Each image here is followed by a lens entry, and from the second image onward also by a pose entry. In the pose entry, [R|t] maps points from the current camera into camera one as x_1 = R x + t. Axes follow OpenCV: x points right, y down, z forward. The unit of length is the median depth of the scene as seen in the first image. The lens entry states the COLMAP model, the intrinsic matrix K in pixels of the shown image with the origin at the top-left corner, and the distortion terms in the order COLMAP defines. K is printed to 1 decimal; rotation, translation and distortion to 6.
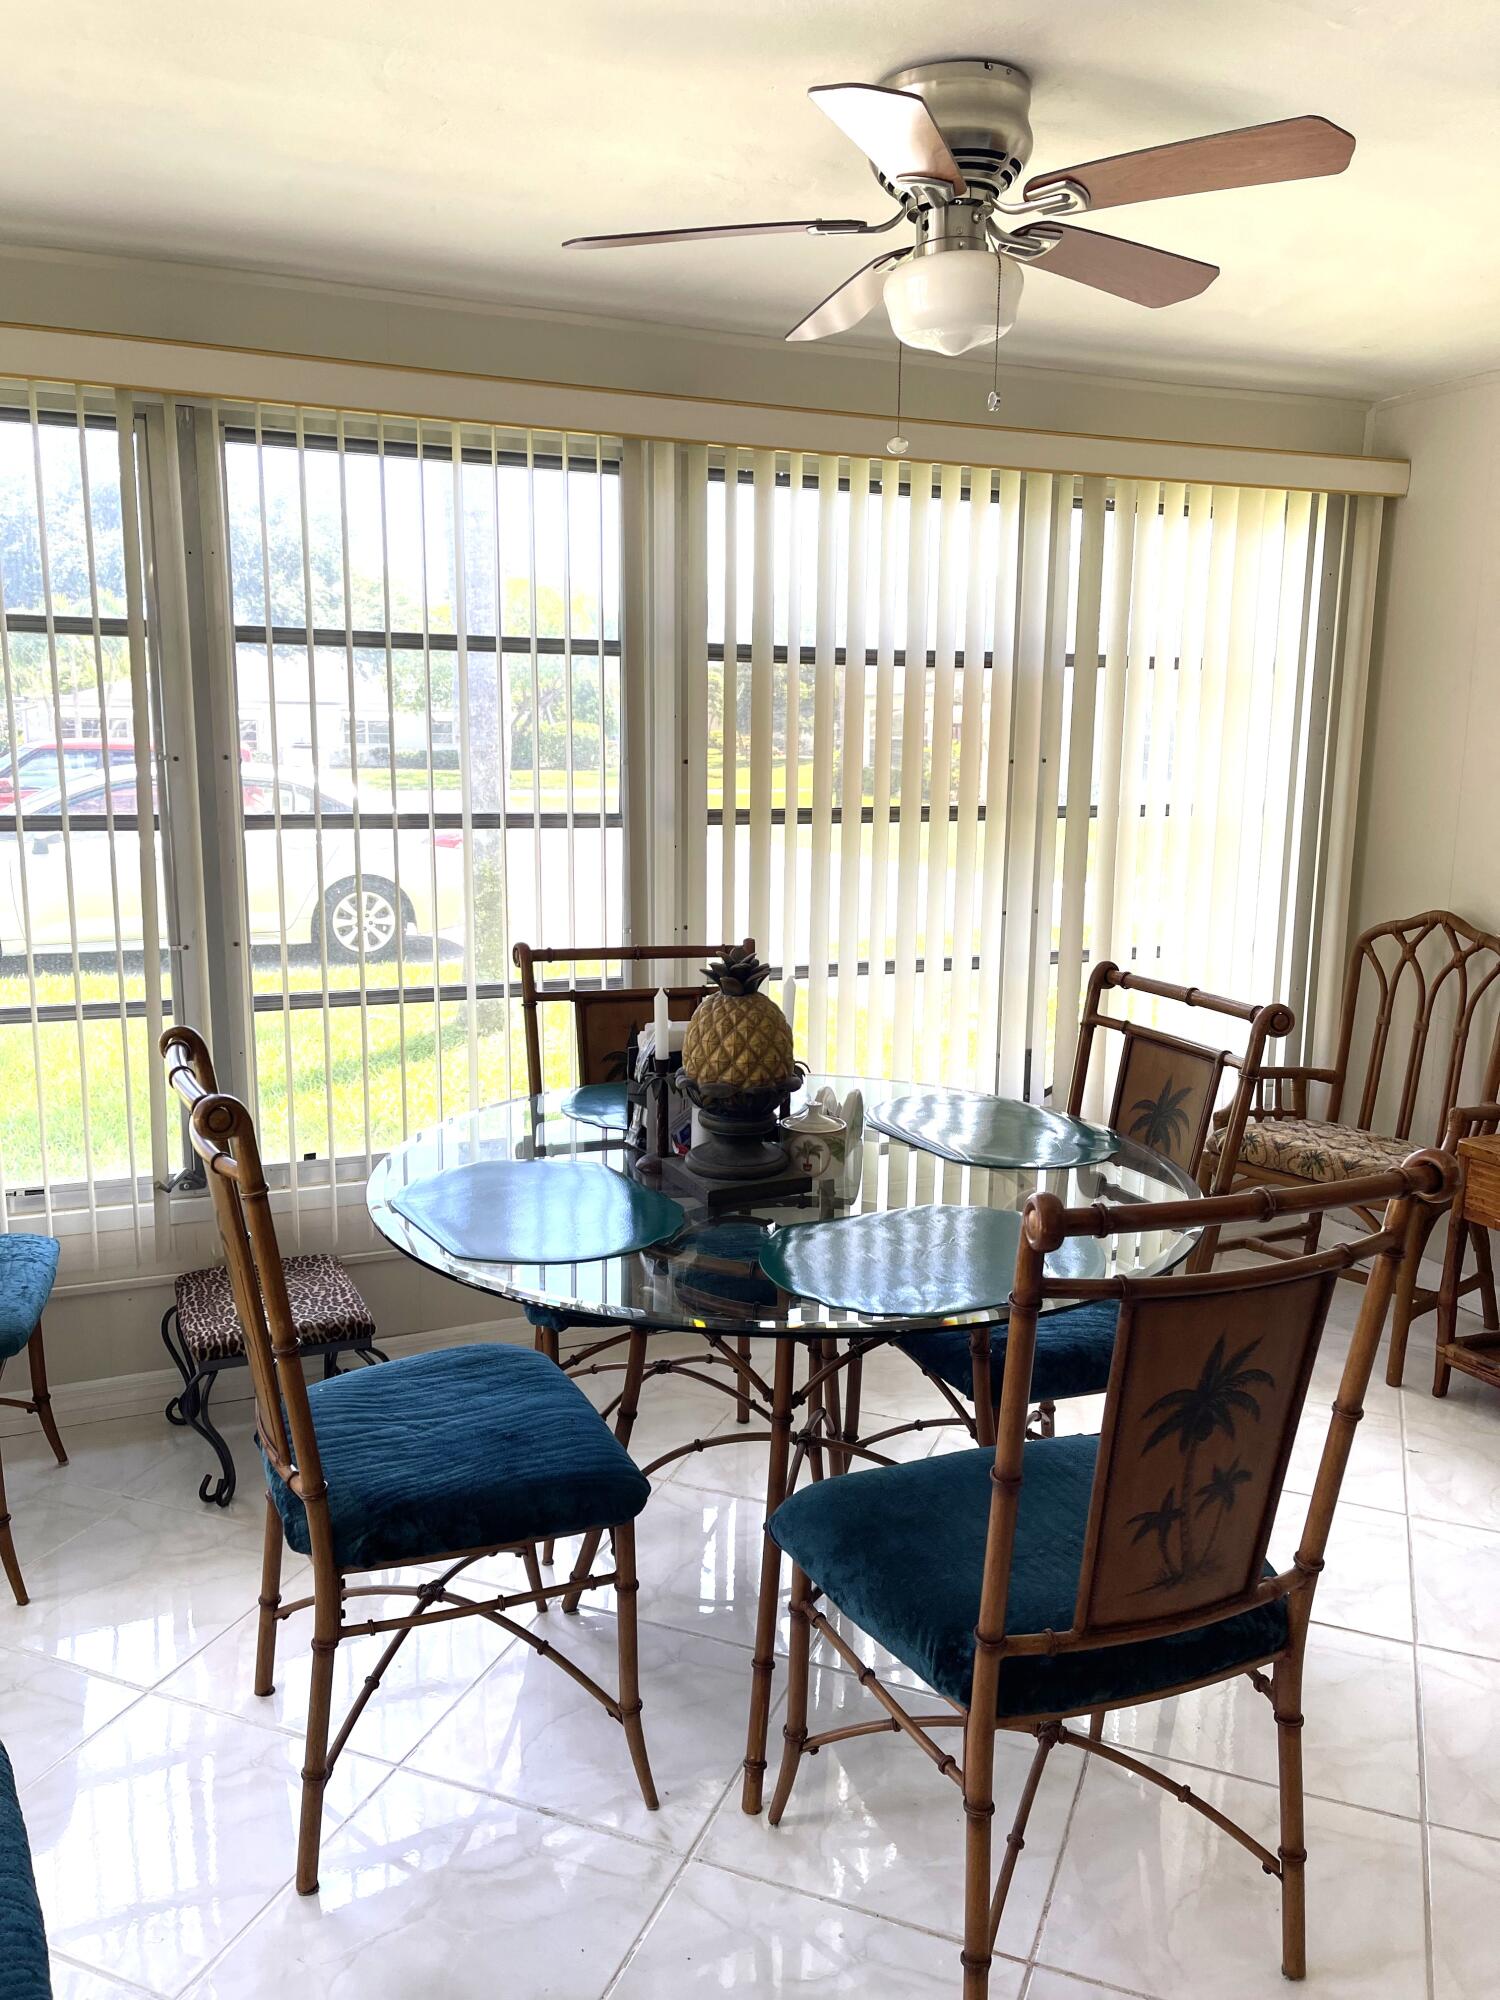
lens RADIAL K [[1517.0, 0, 757.2], [0, 1517.0, 1009.6], [0, 0, 1]] dist [0.035904, -0.005306]
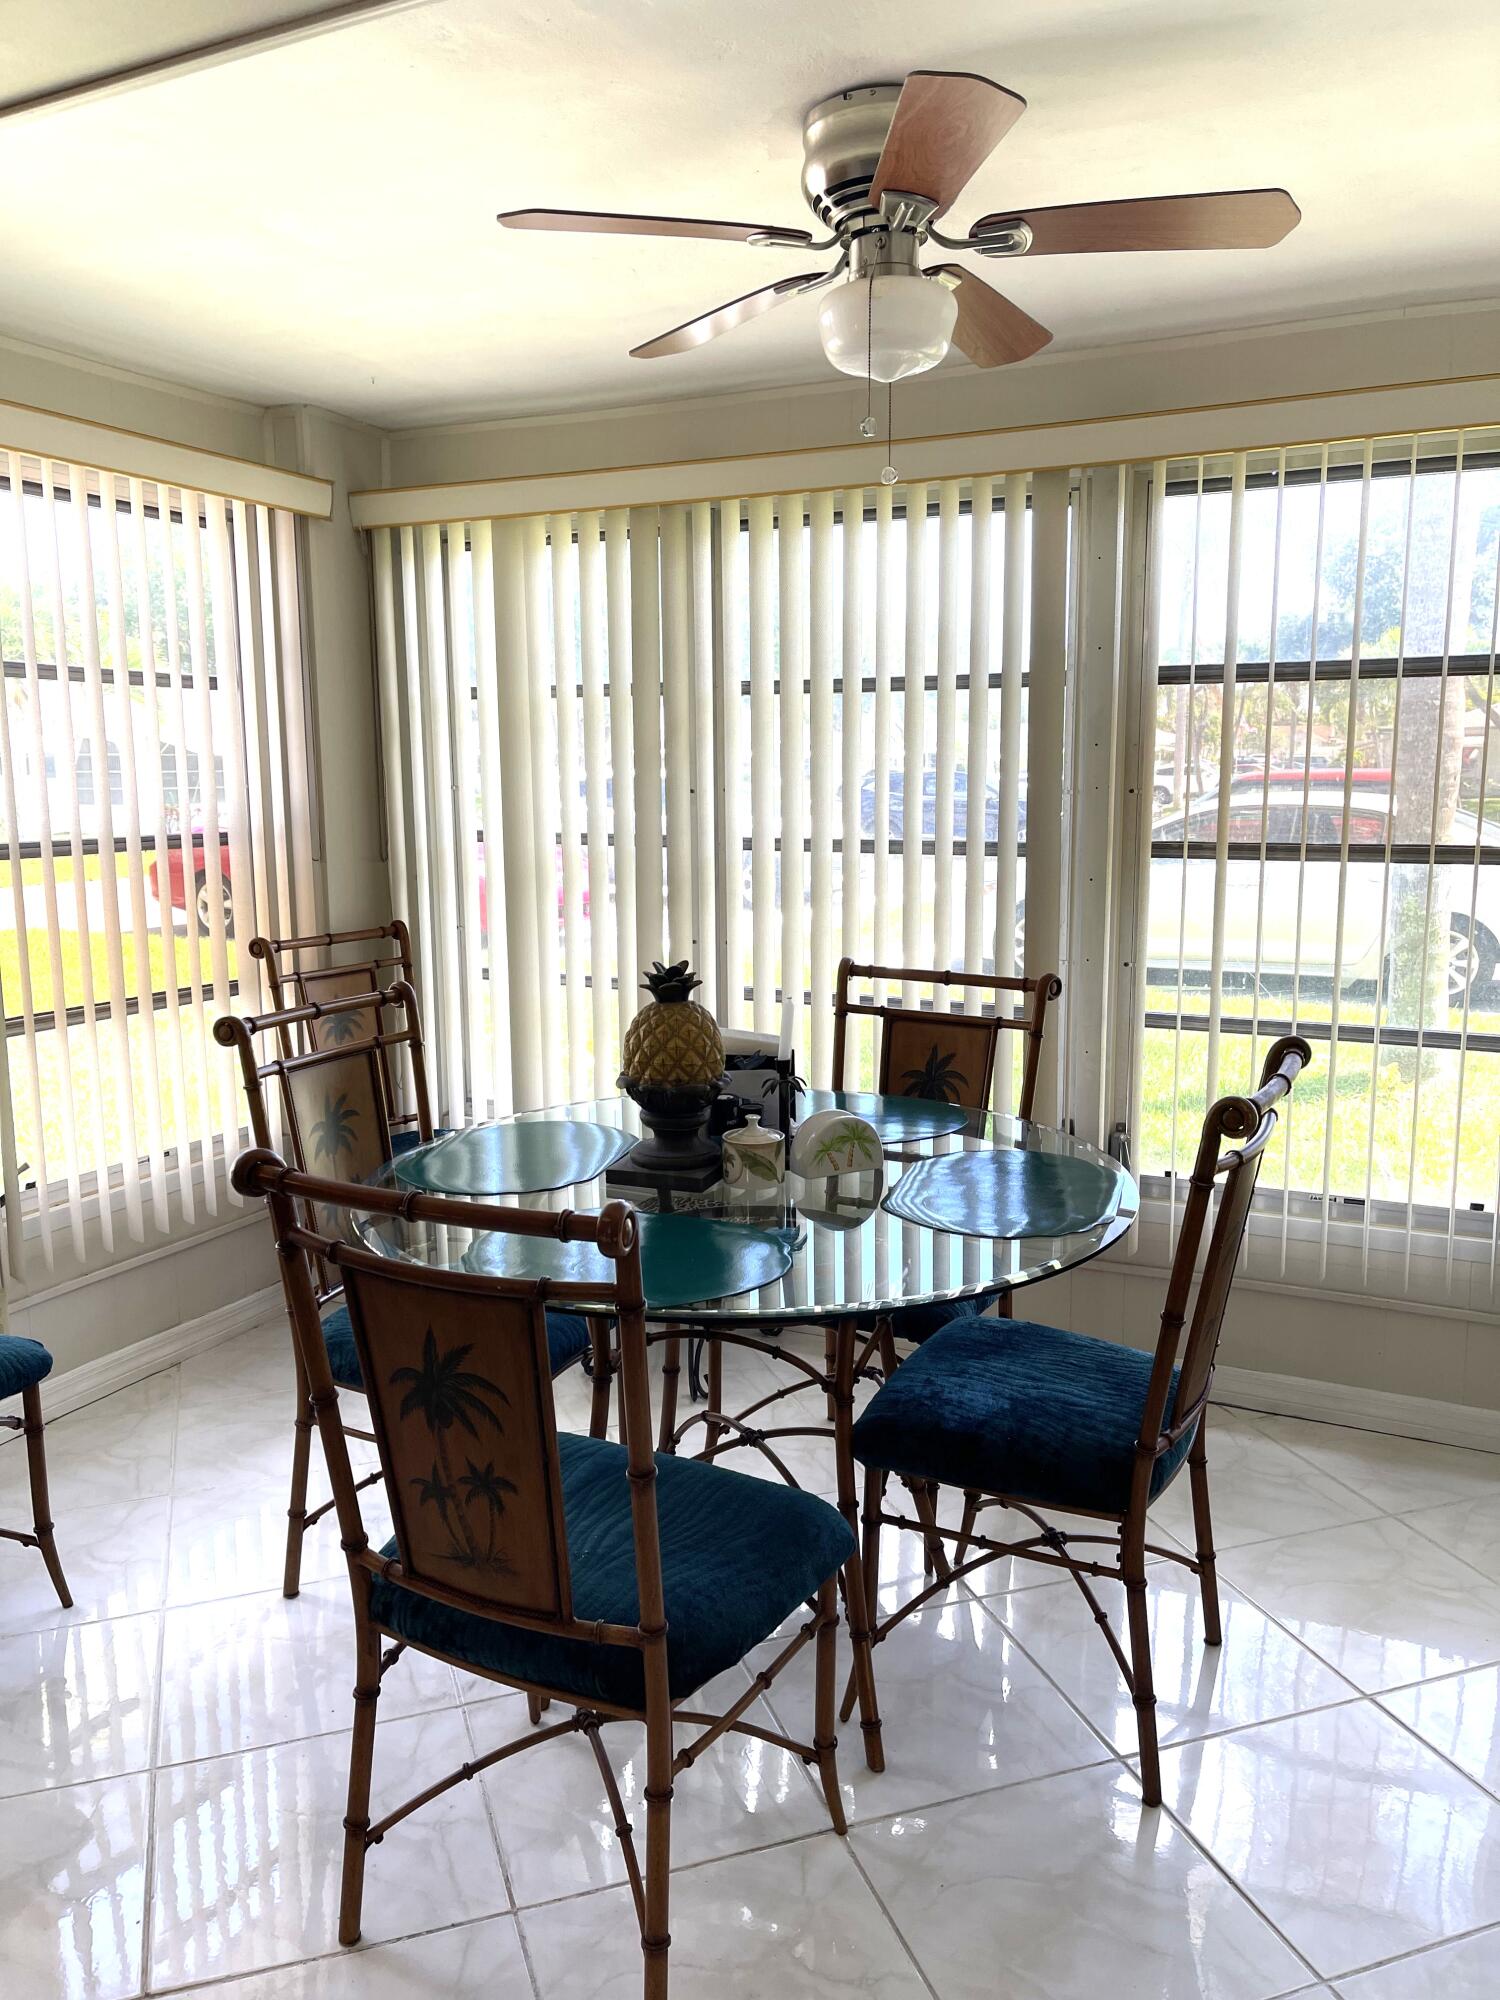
lens RADIAL K [[1468.6, 0, 755.6], [0, 1468.6, 1052.8], [0, 0, 1]] dist [0.123393, -0.271198]
pose [[0.675960, 0.123469, -0.726521, 0.585520], [-0.116115, 0.991395, 0.060449, -0.033108], [0.727733, 0.043499, 0.684480, 0.219582]]
